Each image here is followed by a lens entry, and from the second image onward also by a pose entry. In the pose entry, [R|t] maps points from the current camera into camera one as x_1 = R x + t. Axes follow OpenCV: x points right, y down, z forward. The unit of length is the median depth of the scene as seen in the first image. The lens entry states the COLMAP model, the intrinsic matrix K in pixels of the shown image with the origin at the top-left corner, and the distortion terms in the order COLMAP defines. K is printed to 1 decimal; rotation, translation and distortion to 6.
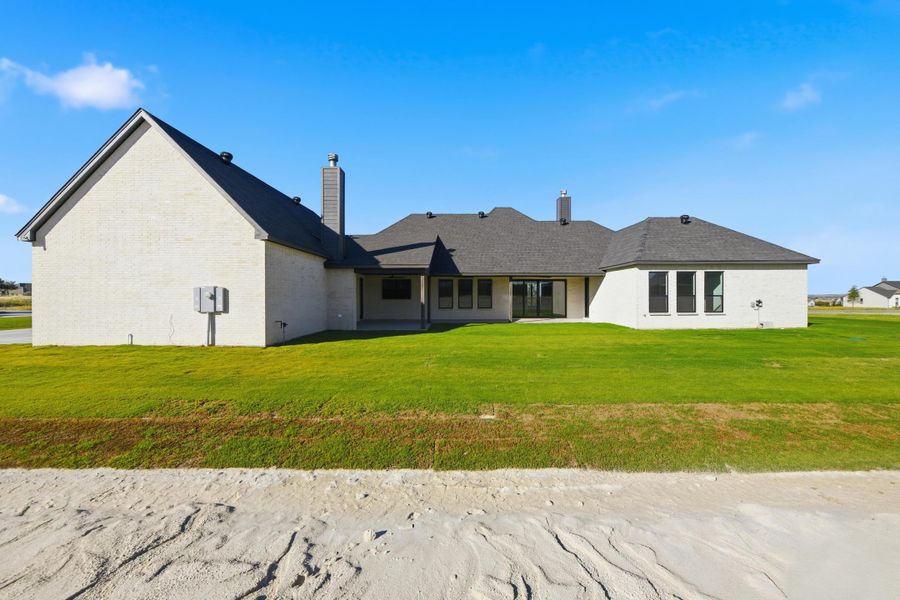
lens RADIAL K [[362.2, 0, 455.0], [0, 362.2, 297.4], [0, 0, 1]] dist [-0.010553, -0.000401]
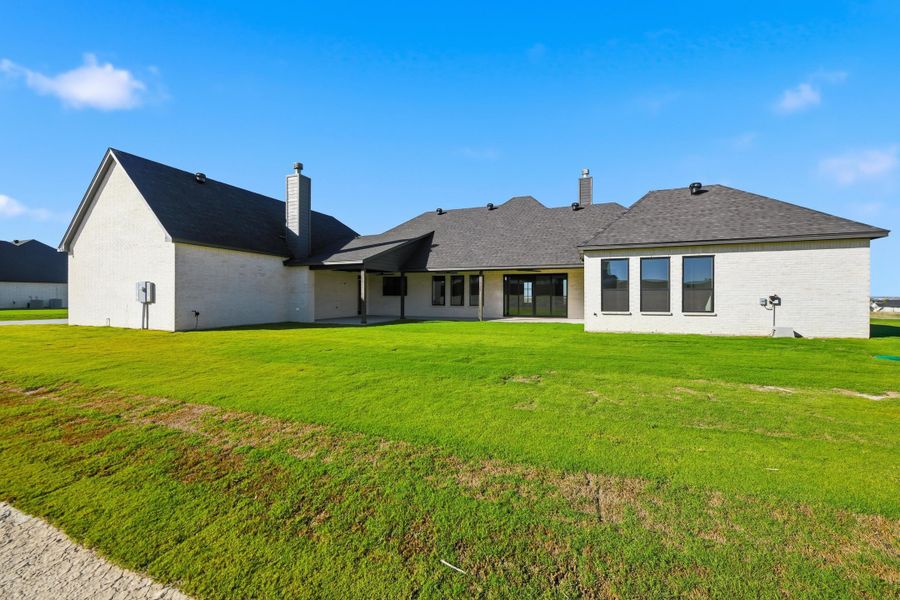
lens RADIAL K [[362.2, 0, 455.0], [0, 362.2, 297.4], [0, 0, 1]] dist [-0.010553, -0.000401]
pose [[0.934482, 0.002357, -0.356001, 0.518396], [-0.003786, 0.999987, -0.003315, 0.016465], [0.355989, 0.004445, 0.934480, 0.146088]]
